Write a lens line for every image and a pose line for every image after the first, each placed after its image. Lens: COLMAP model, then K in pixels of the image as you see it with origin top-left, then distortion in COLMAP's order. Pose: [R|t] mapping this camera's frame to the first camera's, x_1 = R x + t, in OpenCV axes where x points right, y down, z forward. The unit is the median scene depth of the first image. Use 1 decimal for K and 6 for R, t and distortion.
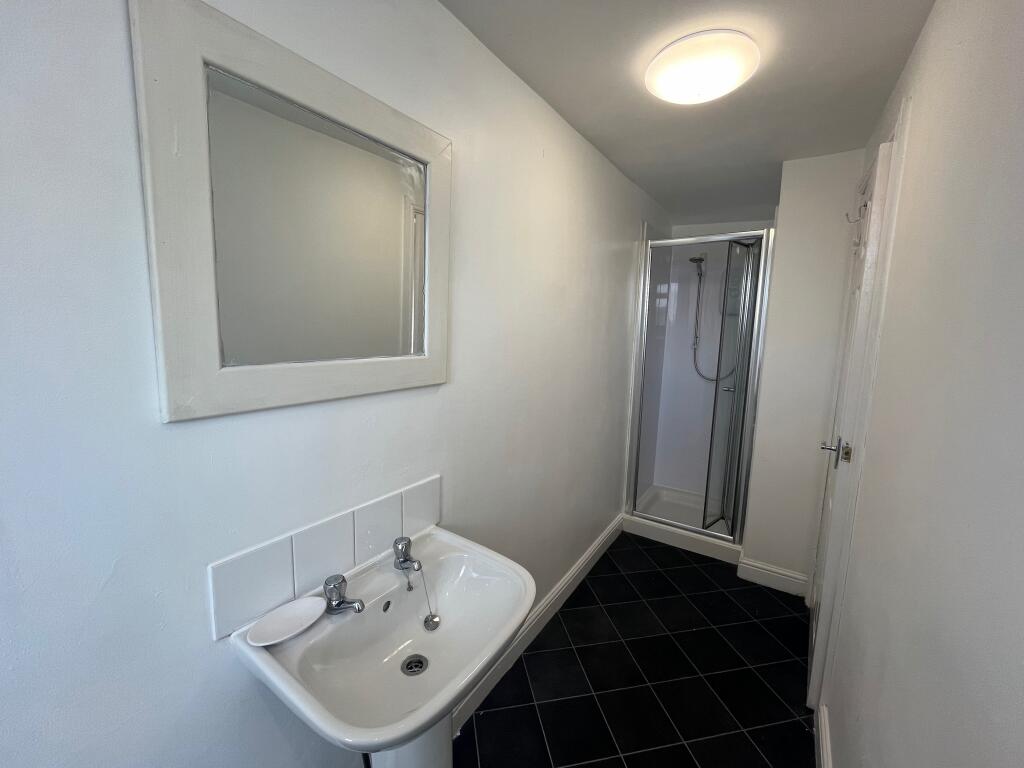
lens RADIAL K [[413.9, 0, 512.0], [0, 413.9, 384.0], [0, 0, 1]] dist [0.000081, 0.000036]
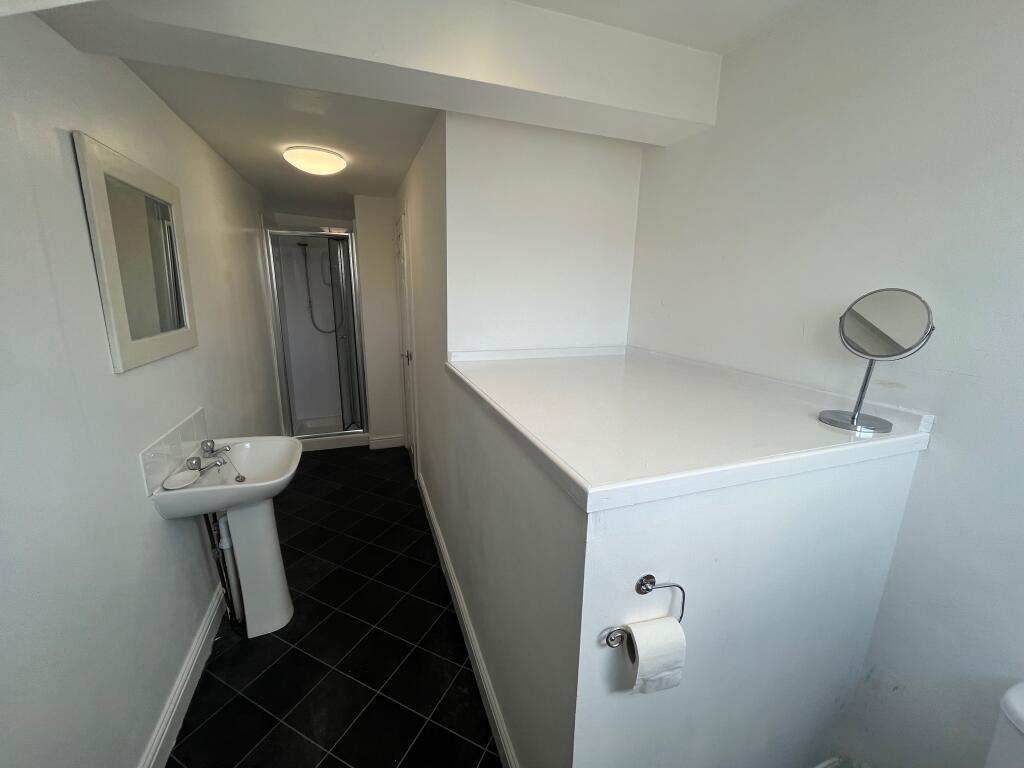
lens RADIAL K [[413.9, 0, 512.0], [0, 413.9, 384.0], [0, 0, 1]] dist [0.000081, 0.000036]
pose [[0.589643, -0.194501, 0.783894, -0.377846], [0.115534, 0.980901, 0.156479, 0.017512], [-0.799358, -0.001700, 0.600853, -0.454716]]
